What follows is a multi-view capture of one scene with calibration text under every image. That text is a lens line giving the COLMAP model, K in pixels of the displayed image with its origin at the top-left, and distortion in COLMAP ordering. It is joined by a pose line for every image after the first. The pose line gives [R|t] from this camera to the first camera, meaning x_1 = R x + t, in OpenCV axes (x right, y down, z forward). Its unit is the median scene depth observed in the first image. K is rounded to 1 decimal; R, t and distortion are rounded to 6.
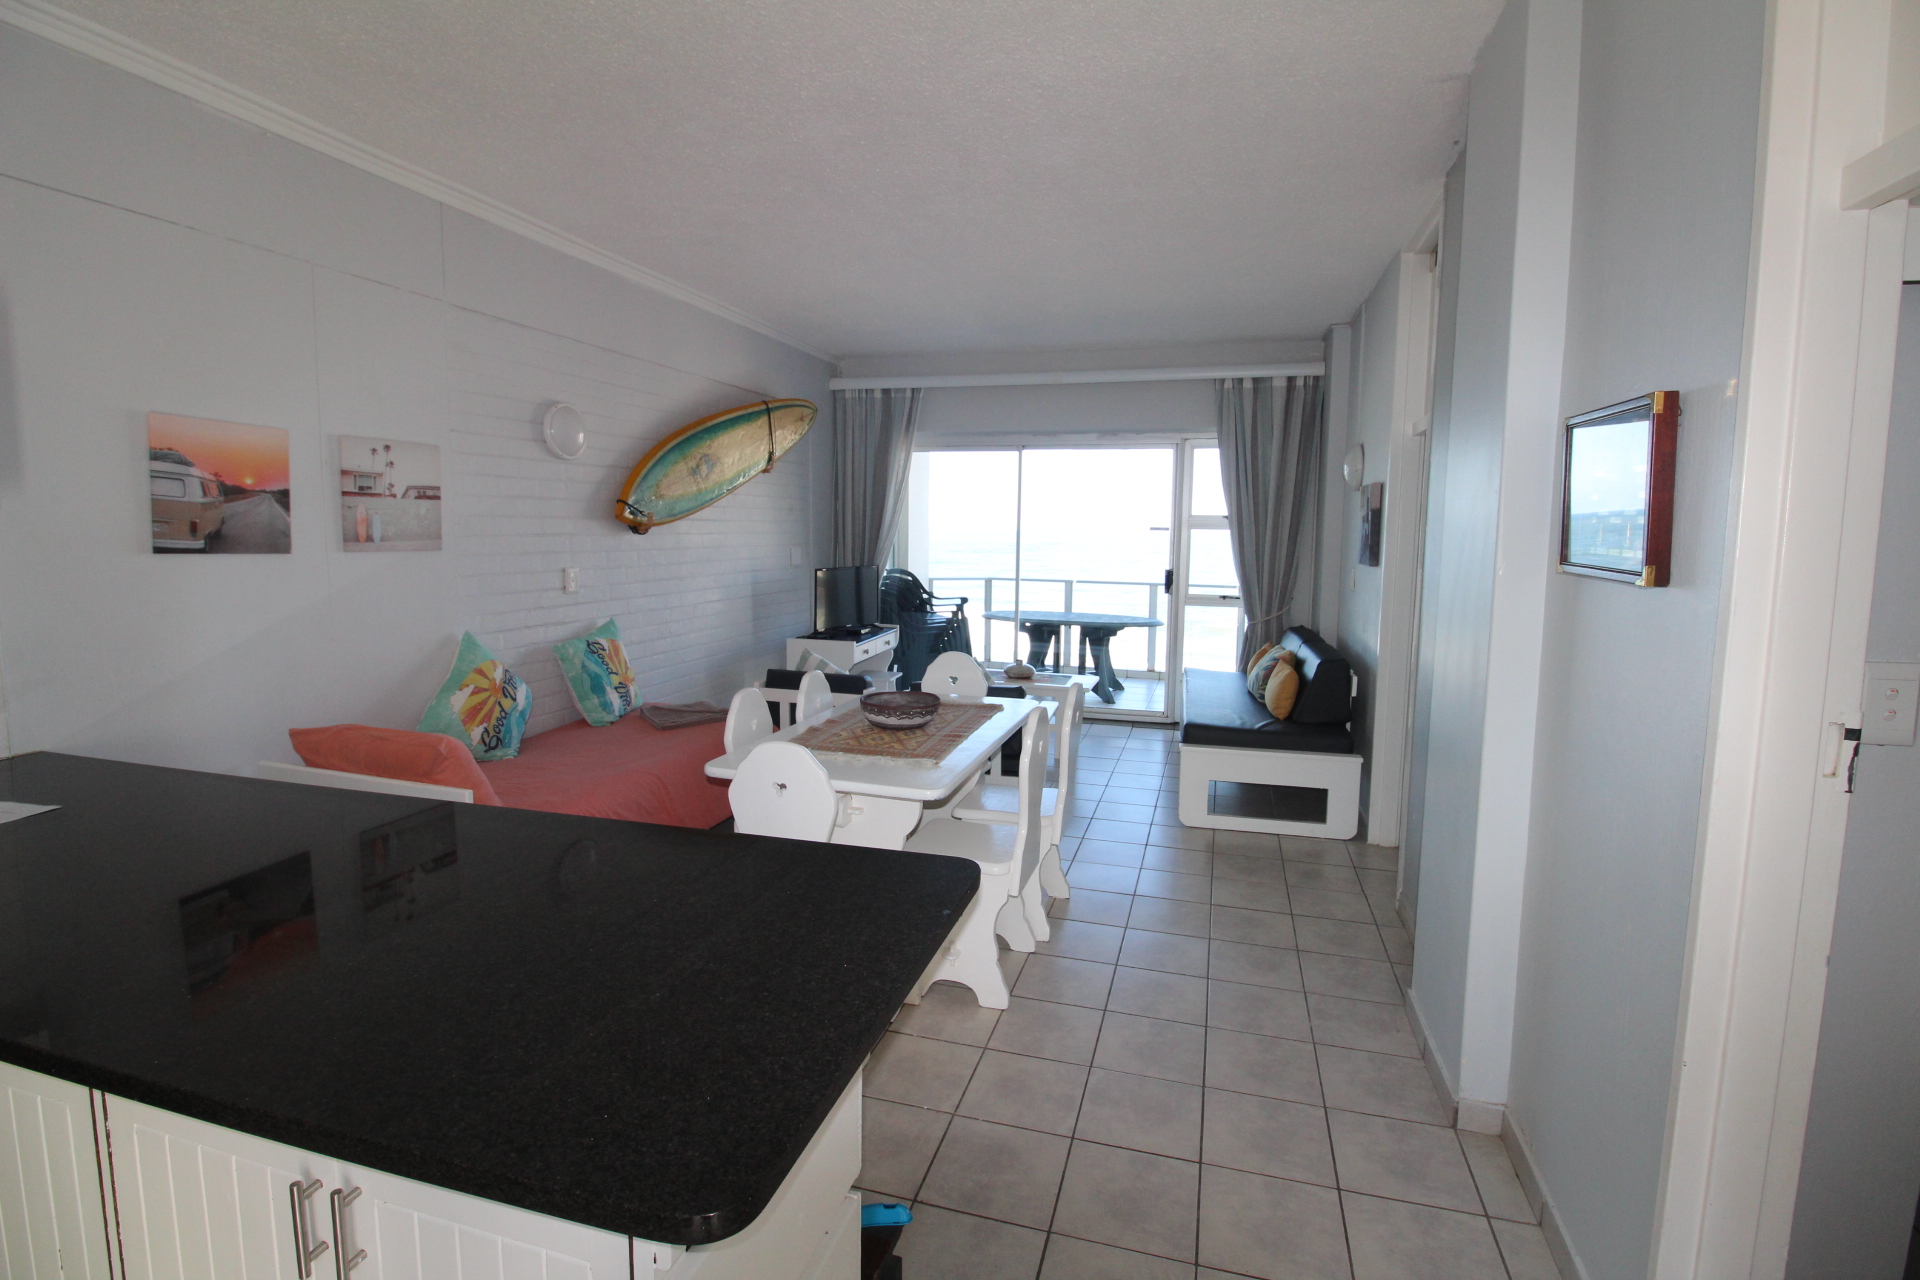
lens RADIAL K [[889.6, 0, 966.5], [0, 889.6, 619.7], [0, 0, 1]] dist [0.001549, -0.014263]
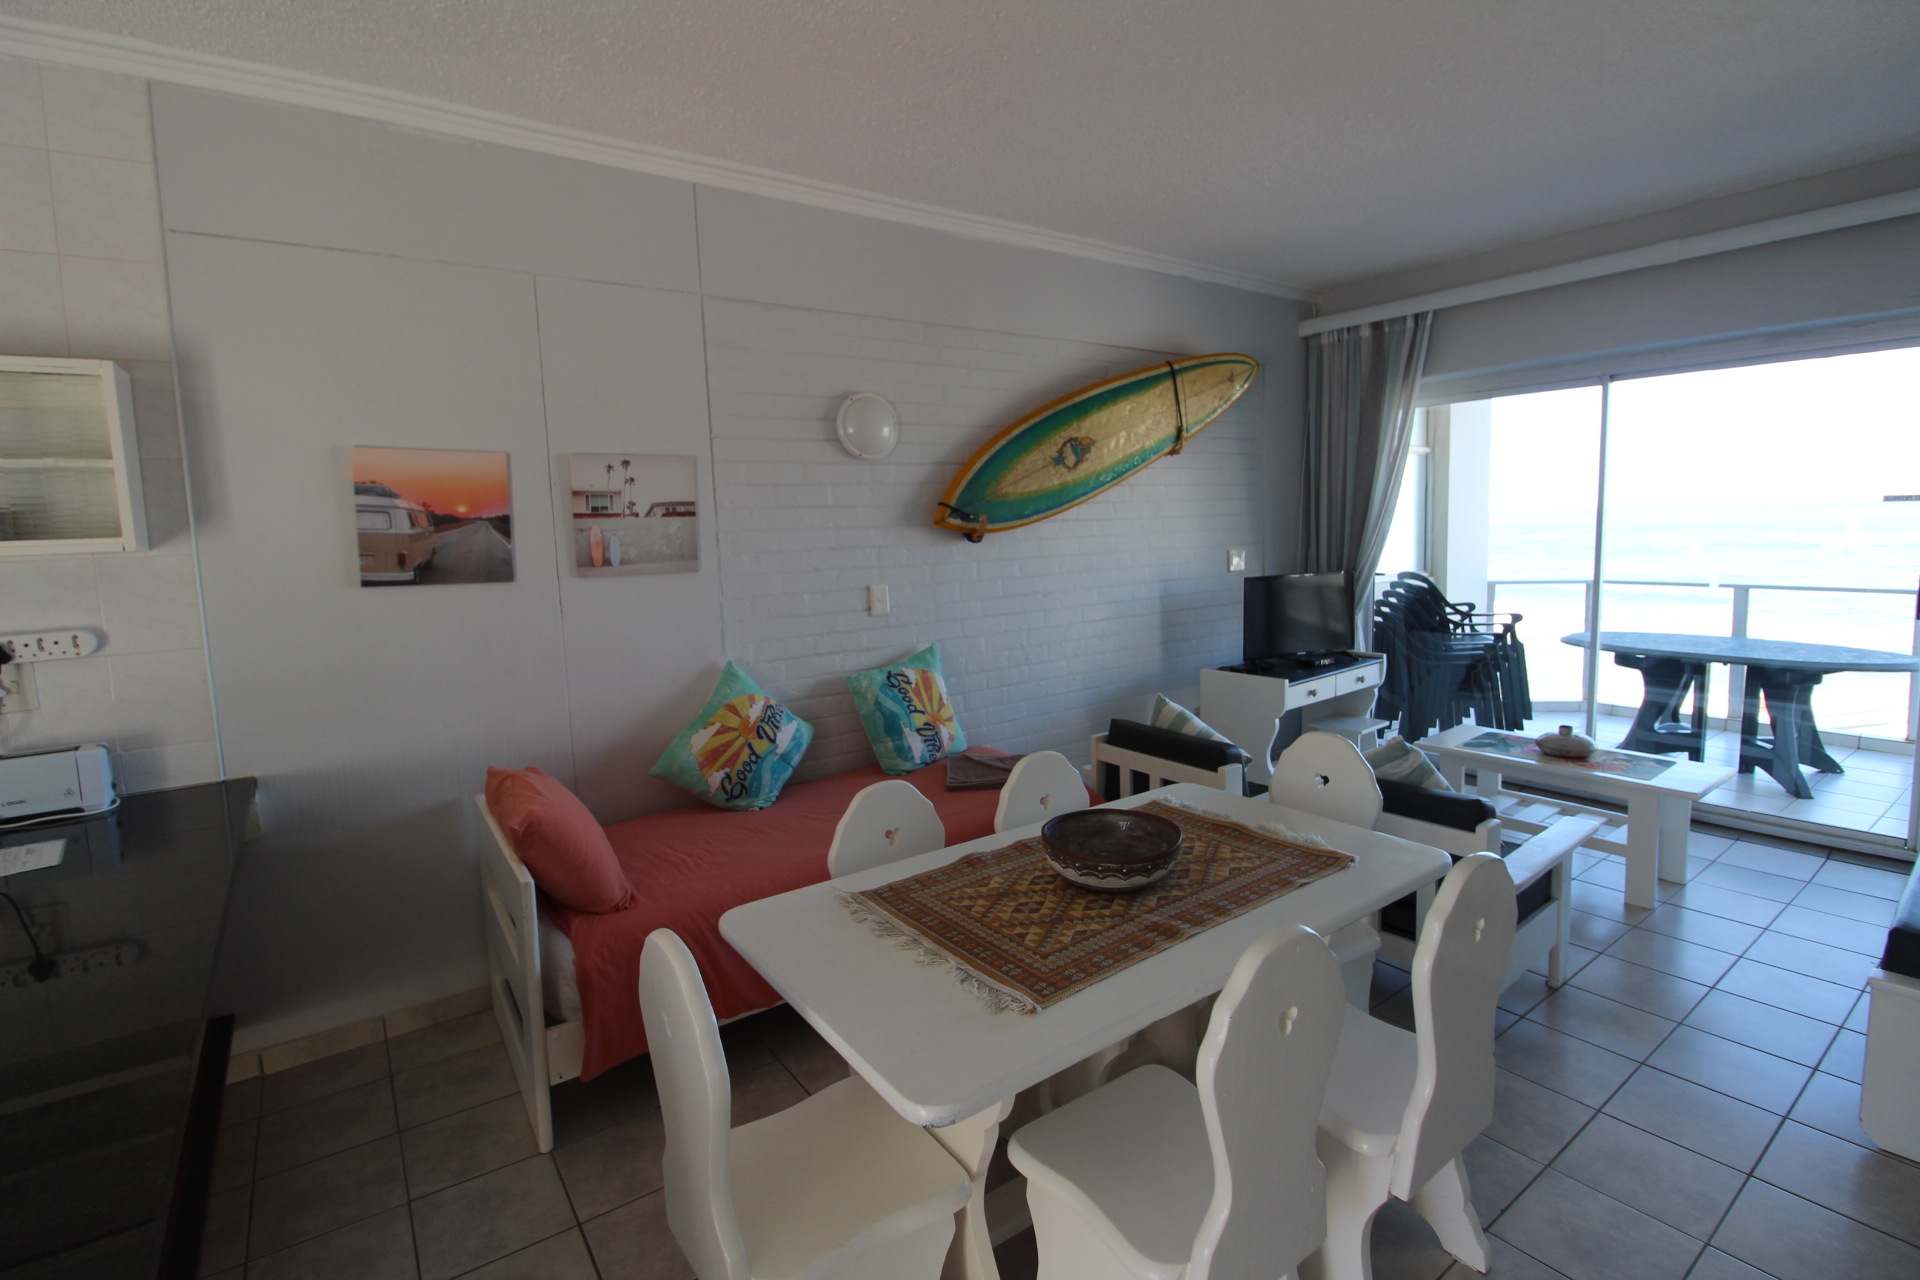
lens RADIAL K [[889.6, 0, 966.5], [0, 889.6, 619.7], [0, 0, 1]] dist [0.001549, -0.014263]
pose [[0.787527, 0.026745, -0.615700, 0.158248], [-0.020835, 0.999642, 0.016774, -0.043145], [0.615928, -0.000382, 0.787802, 0.390856]]
